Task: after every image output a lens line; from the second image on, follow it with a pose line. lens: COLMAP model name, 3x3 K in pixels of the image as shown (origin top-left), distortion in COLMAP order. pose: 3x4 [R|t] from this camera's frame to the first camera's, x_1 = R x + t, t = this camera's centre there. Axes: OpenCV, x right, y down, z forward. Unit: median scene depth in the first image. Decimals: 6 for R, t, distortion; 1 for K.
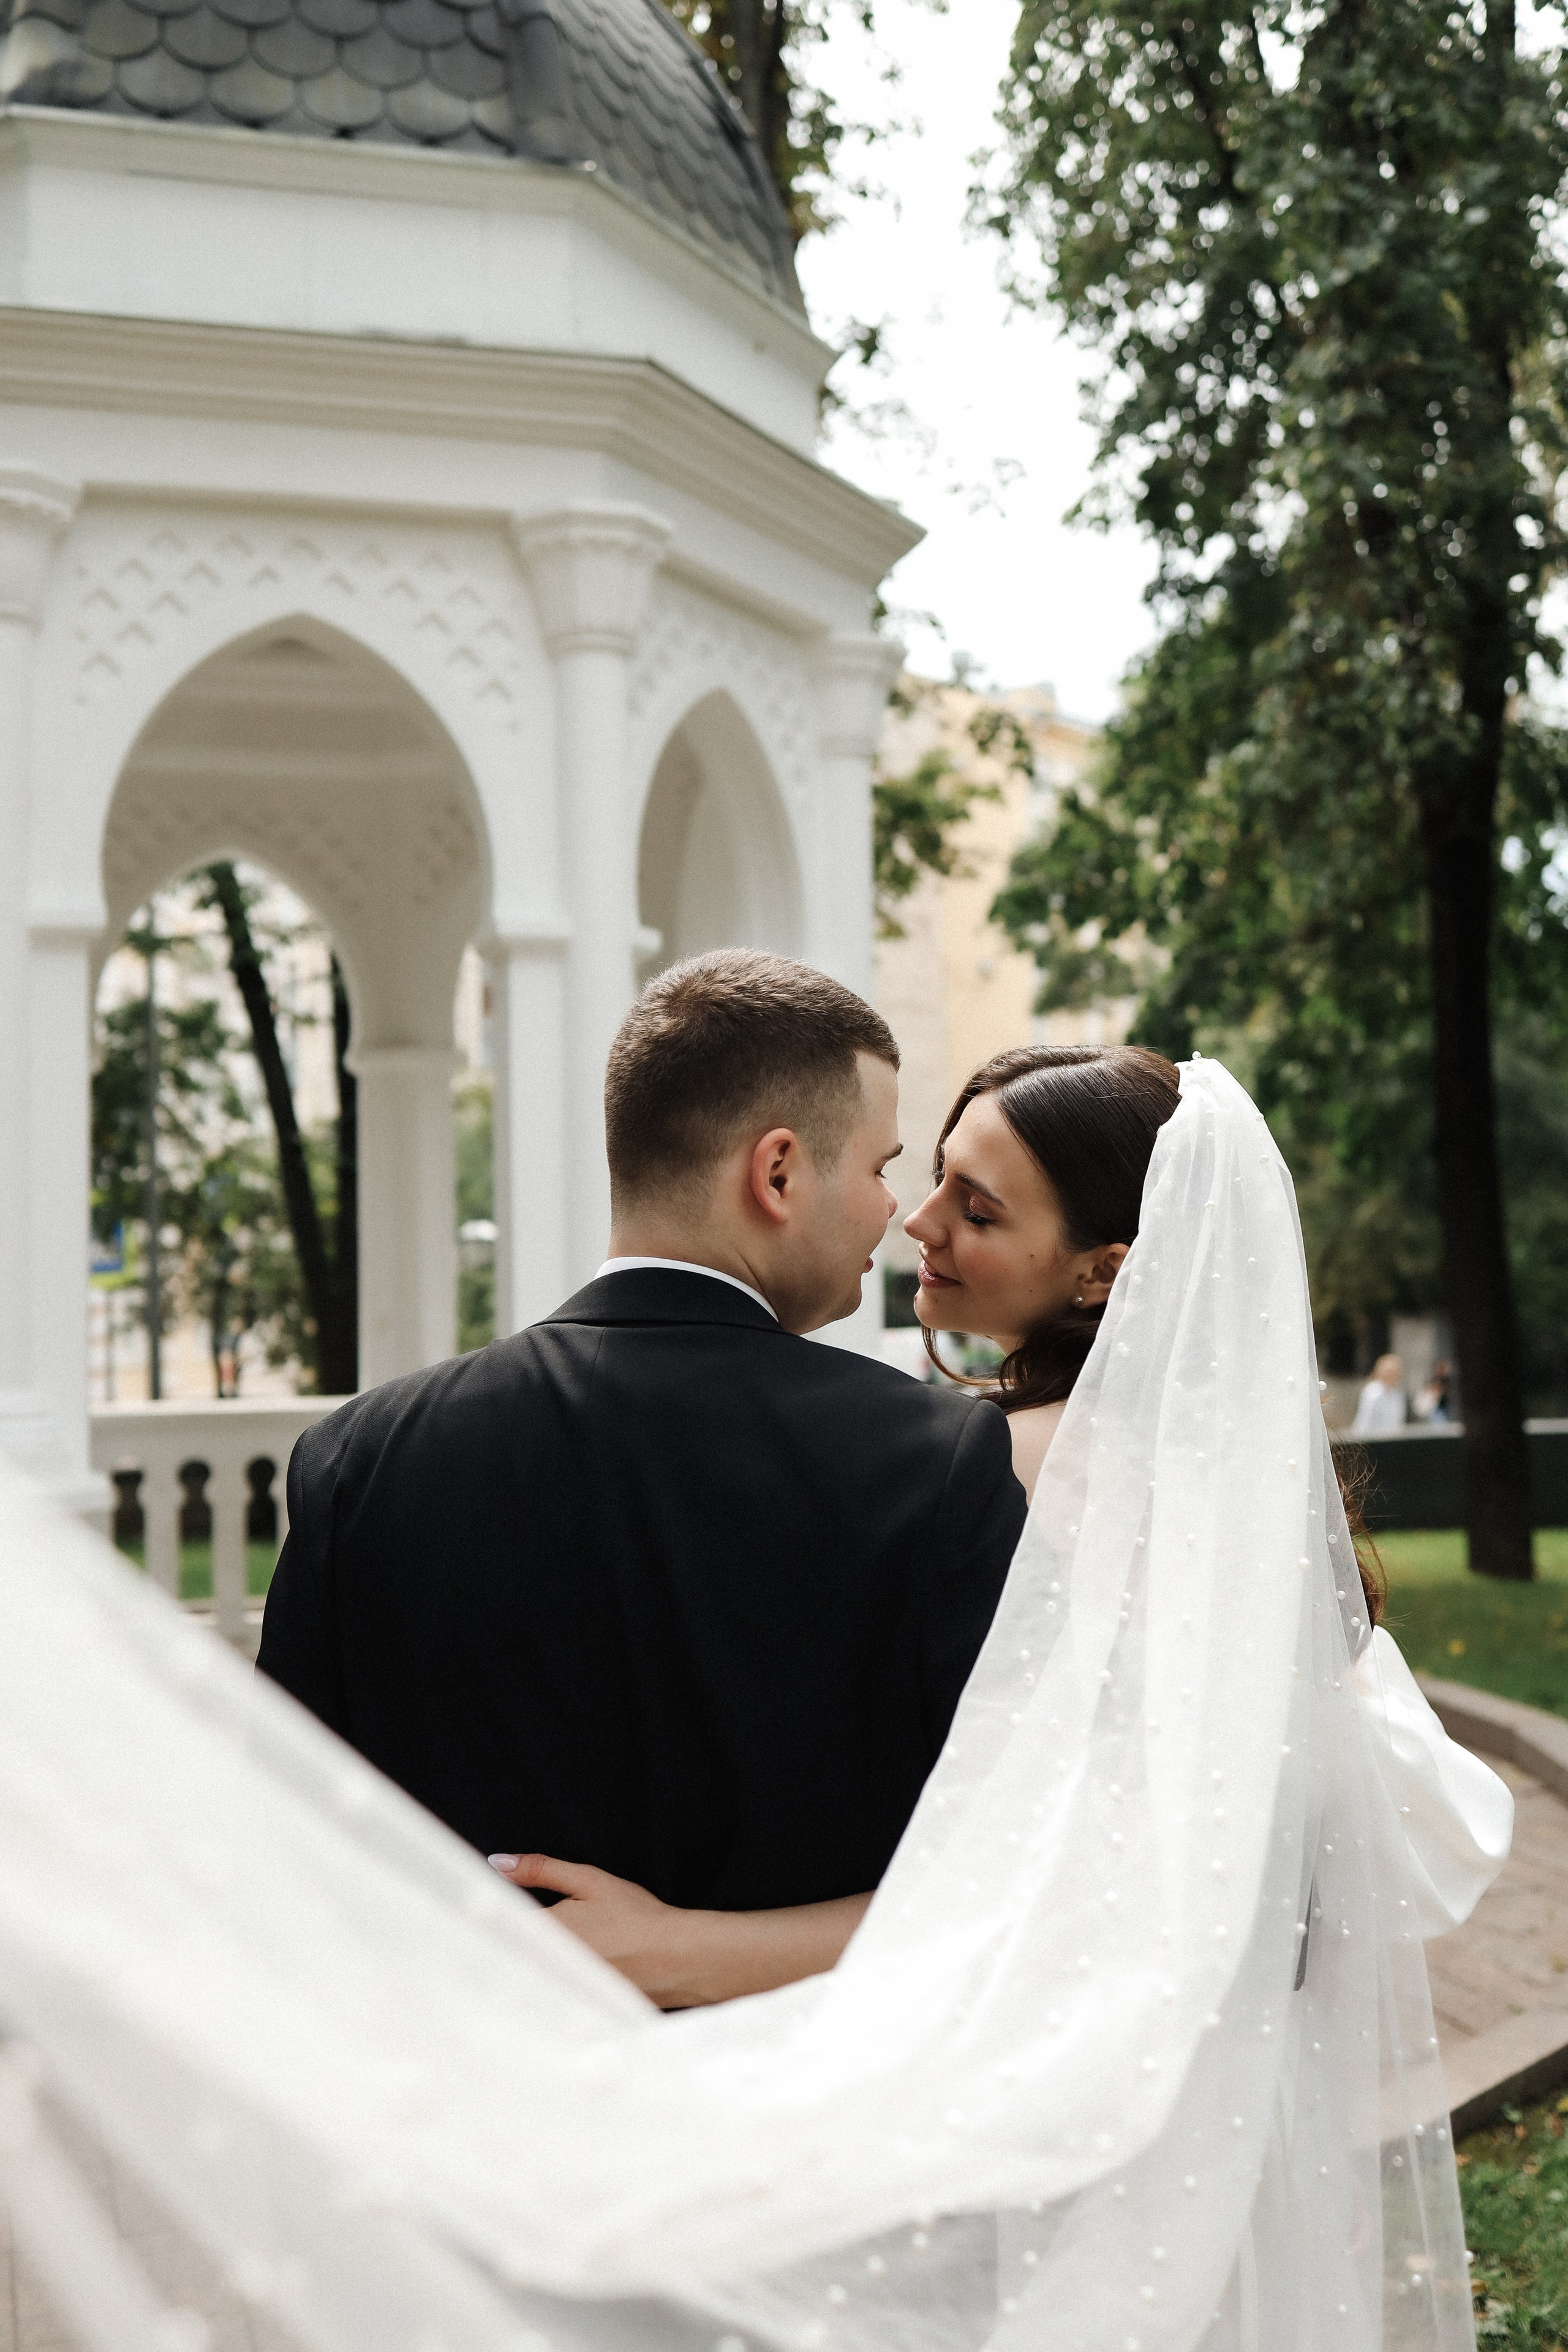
lens RADIAL K [[2427.0, 0, 784.0], [0, 2427.0, 1176.0], [0, 0, 1]] dist [0.109508, 0.024923]
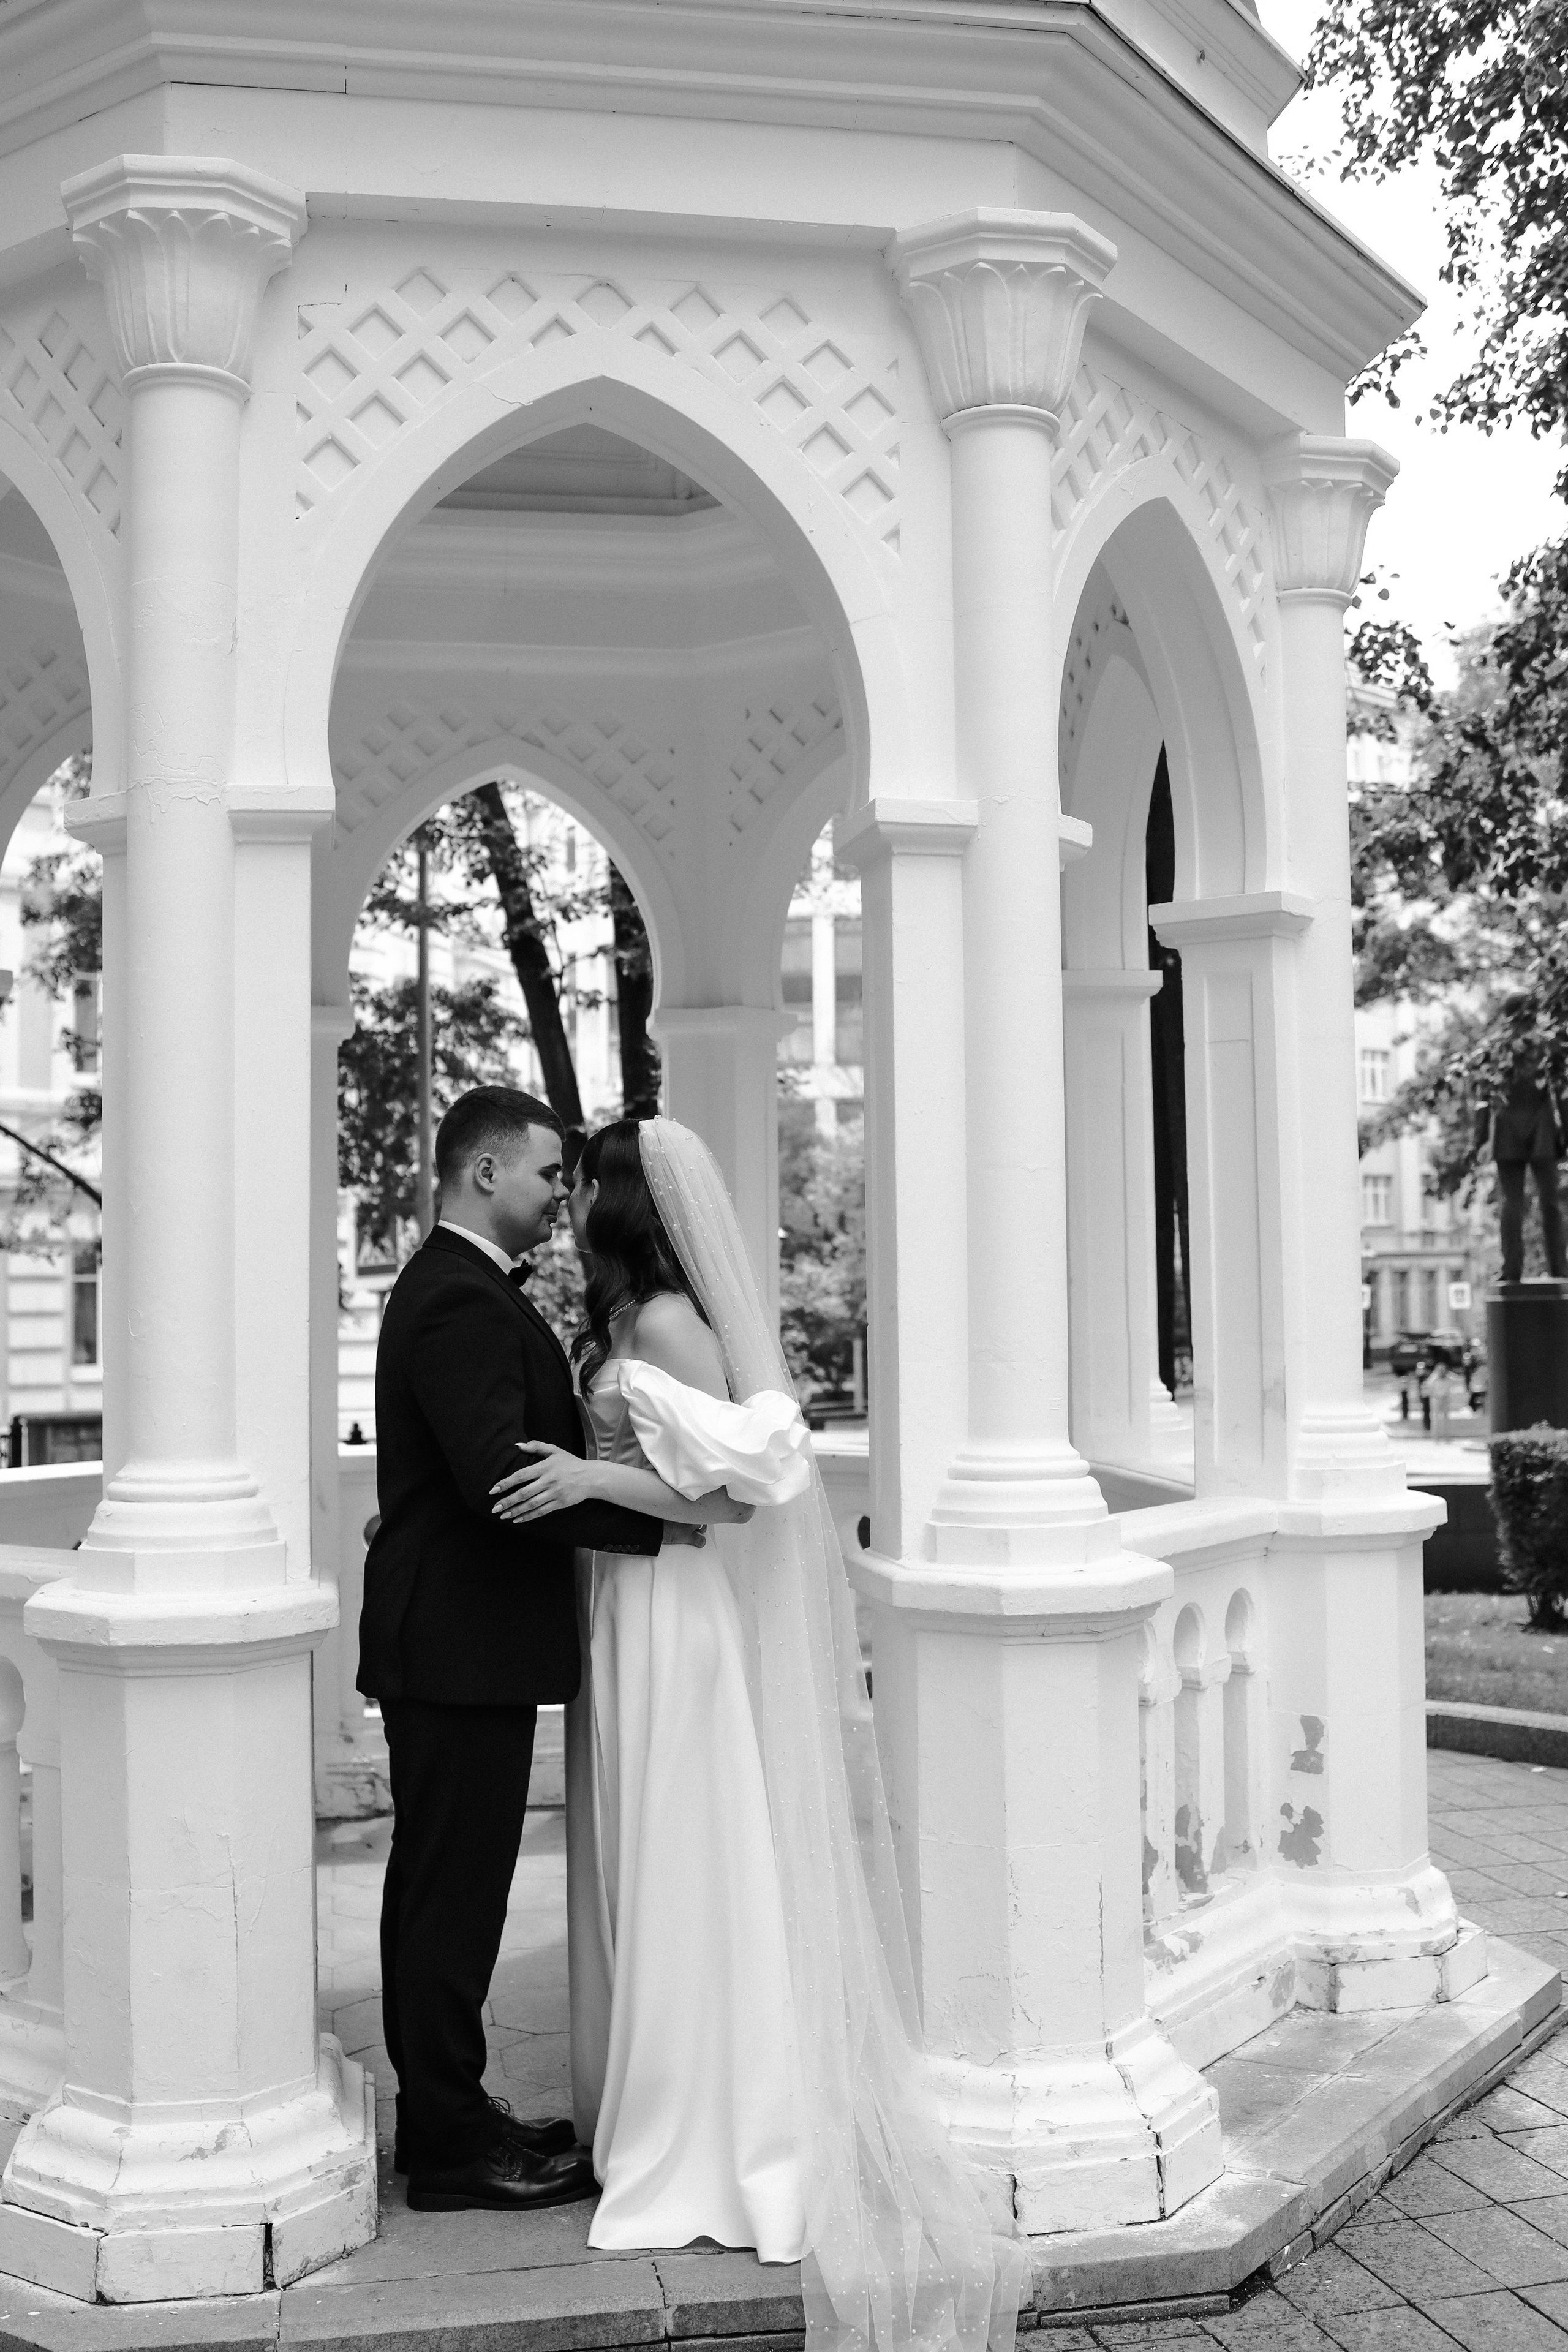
lens RADIAL K [[2427.0, 0, 784.0], [0, 2427.0, 1176.0], [0, 0, 1]] dist [0.109508, 0.024923]
pose [[0.993925, -0.000726, -0.110057, -0.062653], [0.000900, 0.999998, 0.001529, 0.001572], [0.110056, -0.001618, 0.993924, 0.279238]]
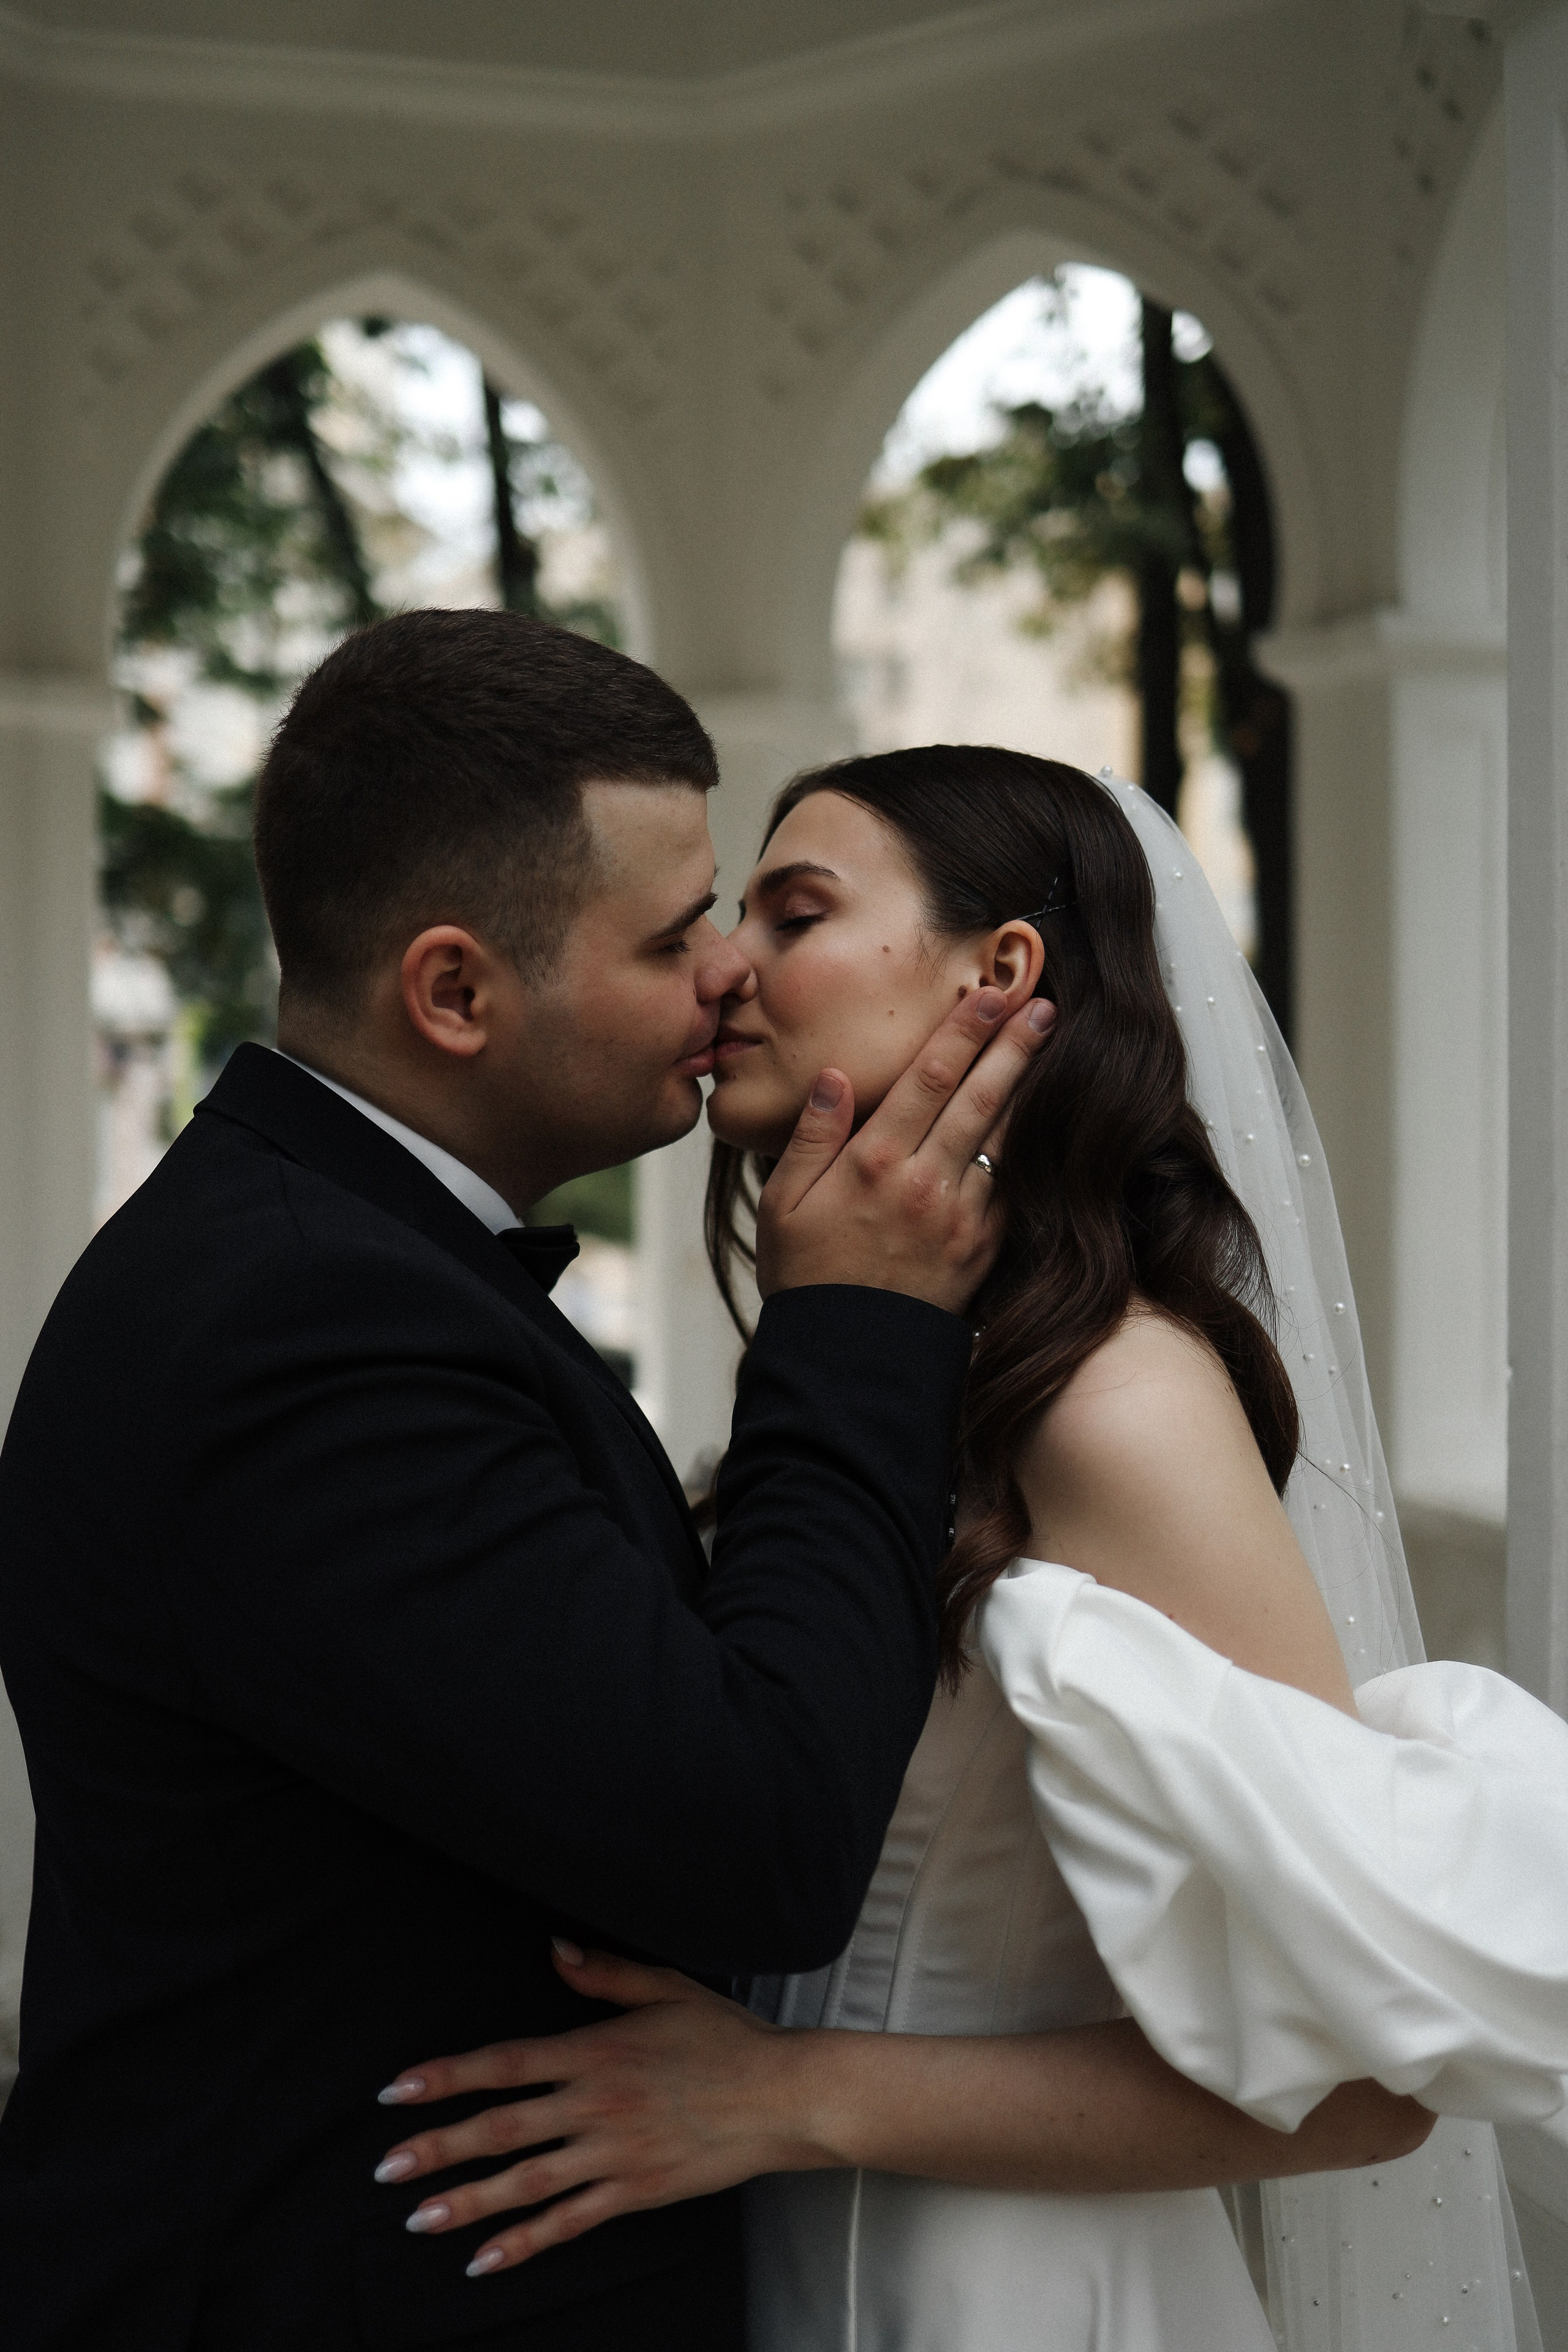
lens RADIAL K [[2427.0, 0, 784.0], [0, 2427.0, 1176.0], [0, 0, 1]] dist [0.109508, 0.024923]
pose [[0.997848, -0.019894, -0.062478, -0.248128], [0.021780, 0.999323, 0.029644, 0.026695], [0.061846, -0.030941, 0.997606, 1.017886]]
